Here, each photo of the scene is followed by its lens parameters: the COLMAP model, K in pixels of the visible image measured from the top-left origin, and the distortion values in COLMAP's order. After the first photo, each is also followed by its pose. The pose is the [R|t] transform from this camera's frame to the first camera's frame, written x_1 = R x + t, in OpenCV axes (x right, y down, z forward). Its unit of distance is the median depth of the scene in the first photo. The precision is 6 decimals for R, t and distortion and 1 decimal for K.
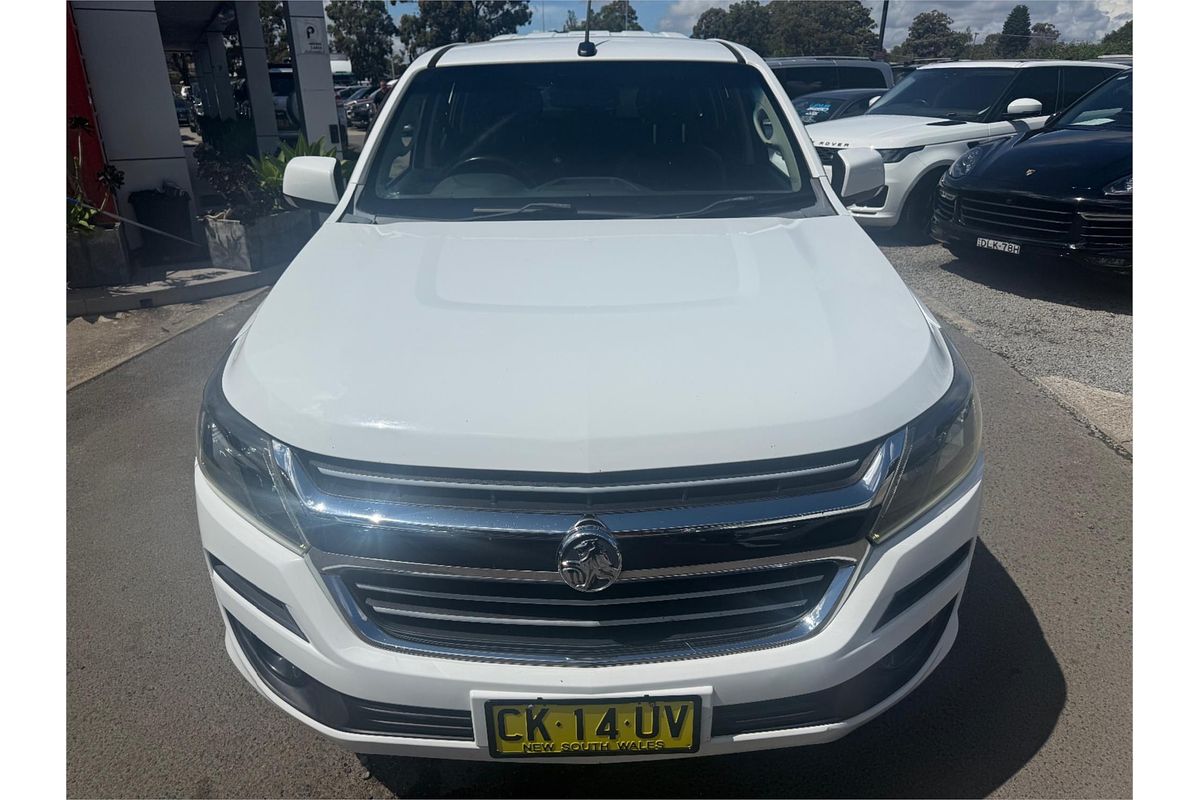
lens RADIAL K [[781.0, 0, 607.5], [0, 781.0, 403.0], [0, 0, 1]] dist [0.000878, -0.001305]
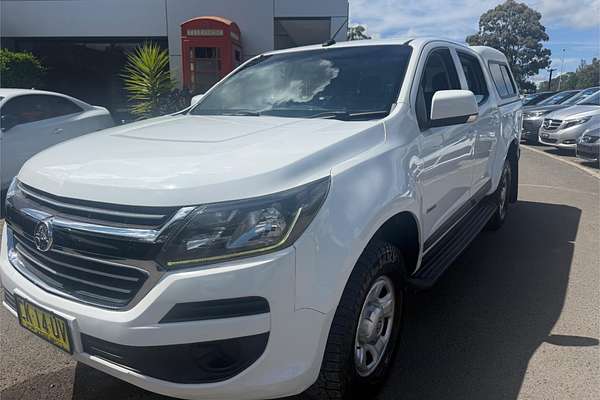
lens RADIAL K [[438.7, 0, 300.0], [0, 438.7, 200.0], [0, 0, 1]] dist [0.002404, -0.004796]
pose [[0.815491, 0.134505, -0.562924, 0.581617], [-0.228507, 0.968430, -0.099636, 0.034400], [0.531751, 0.209885, 0.820481, 0.182798]]
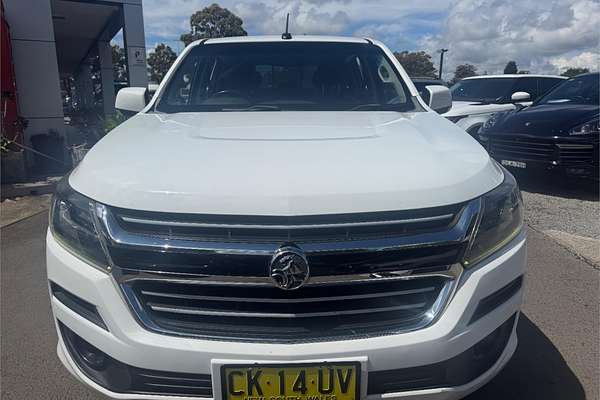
lens RADIAL K [[438.7, 0, 300.0], [0, 438.7, 200.0], [0, 0, 1]] dist [0.002404, -0.004796]
pose [[0.999938, 0.002732, 0.010819, -0.005350], [-0.000900, 0.986153, -0.165836, 0.102673], [-0.011122, 0.165816, 0.986094, 0.045704]]
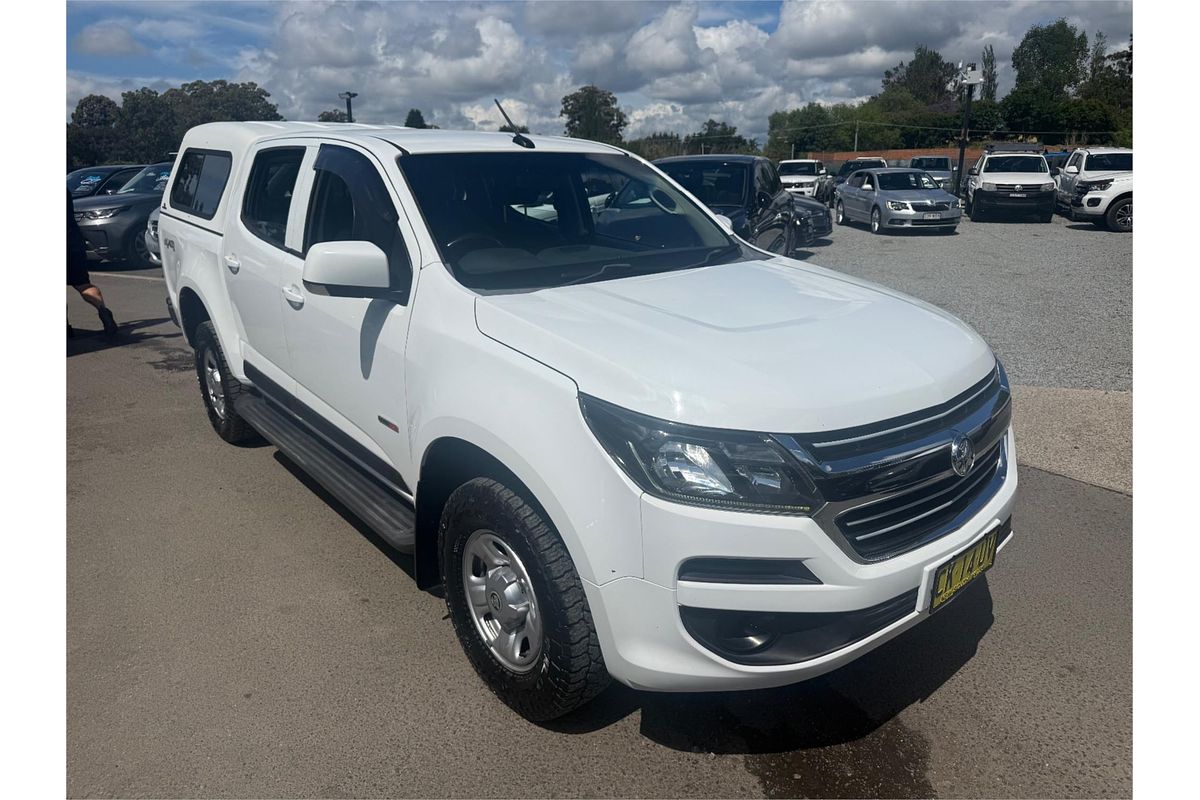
lens RADIAL K [[781.4, 0, 600.0], [0, 781.4, 402.7], [0, 0, 1]] dist [0.003069, -0.004043]
pose [[0.770595, -0.178647, 0.611775, -0.744465], [0.242218, 0.969976, -0.021853, -0.022025], [-0.589503, 0.165023, 0.790730, 0.077893]]
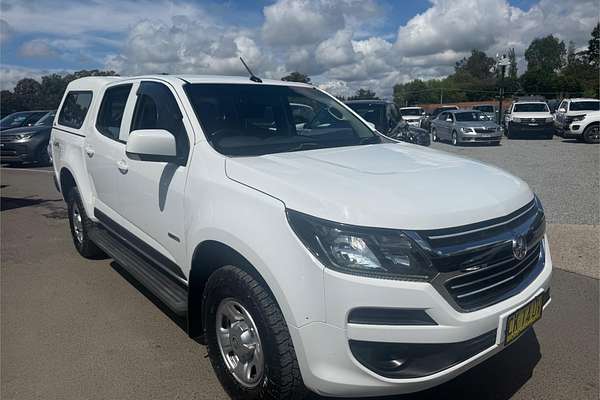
lens RADIAL K [[438.7, 0, 300.0], [0, 438.7, 200.0], [0, 0, 1]] dist [0.002404, -0.004796]
pose [[0.772568, -0.118843, 0.623711, -0.716564], [0.246505, 0.961413, -0.122148, 0.022241], [-0.585127, 0.248115, 0.772052, 0.123853]]
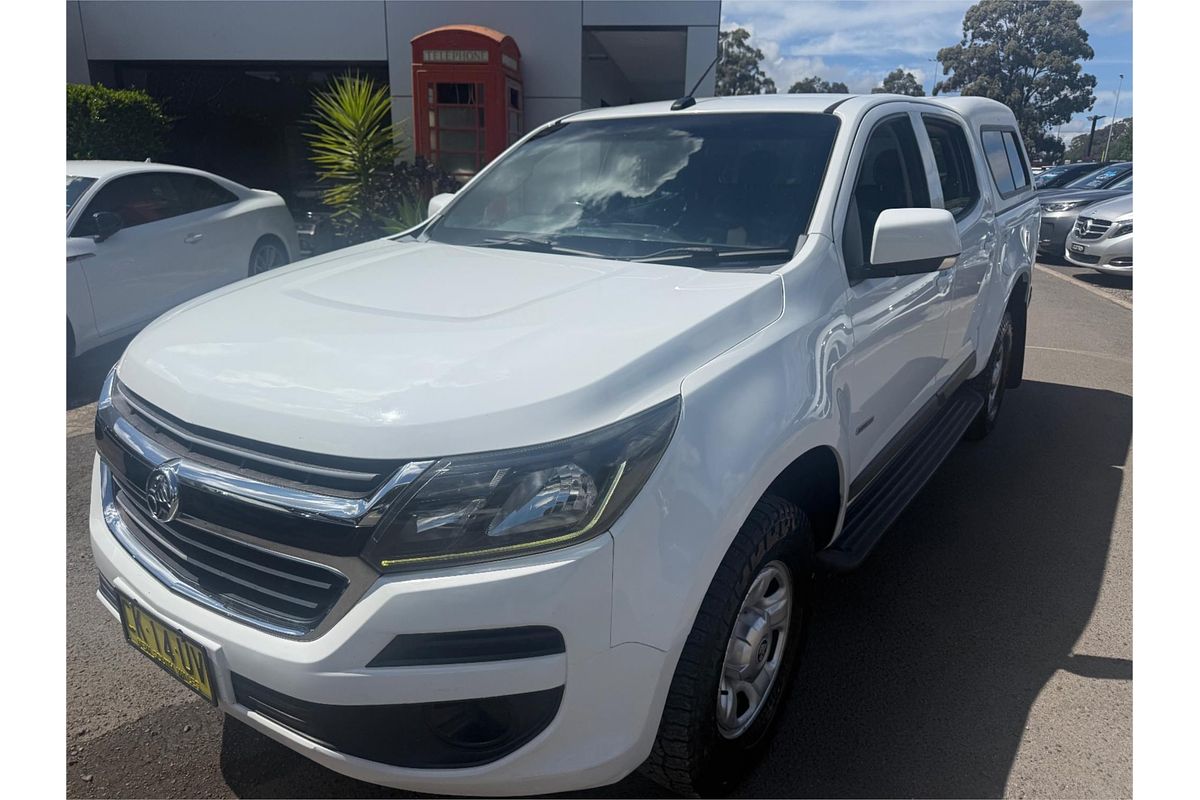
lens RADIAL K [[780.0, 0, 599.2], [0, 780.0, 400.1], [0, 0, 1]] dist [0.002175, -0.004271]
pose [[0.794967, 0.188299, -0.576689, 0.559490], [-0.247115, 0.968680, -0.024358, -0.032271], [0.554041, 0.161872, 0.816600, 0.186066]]
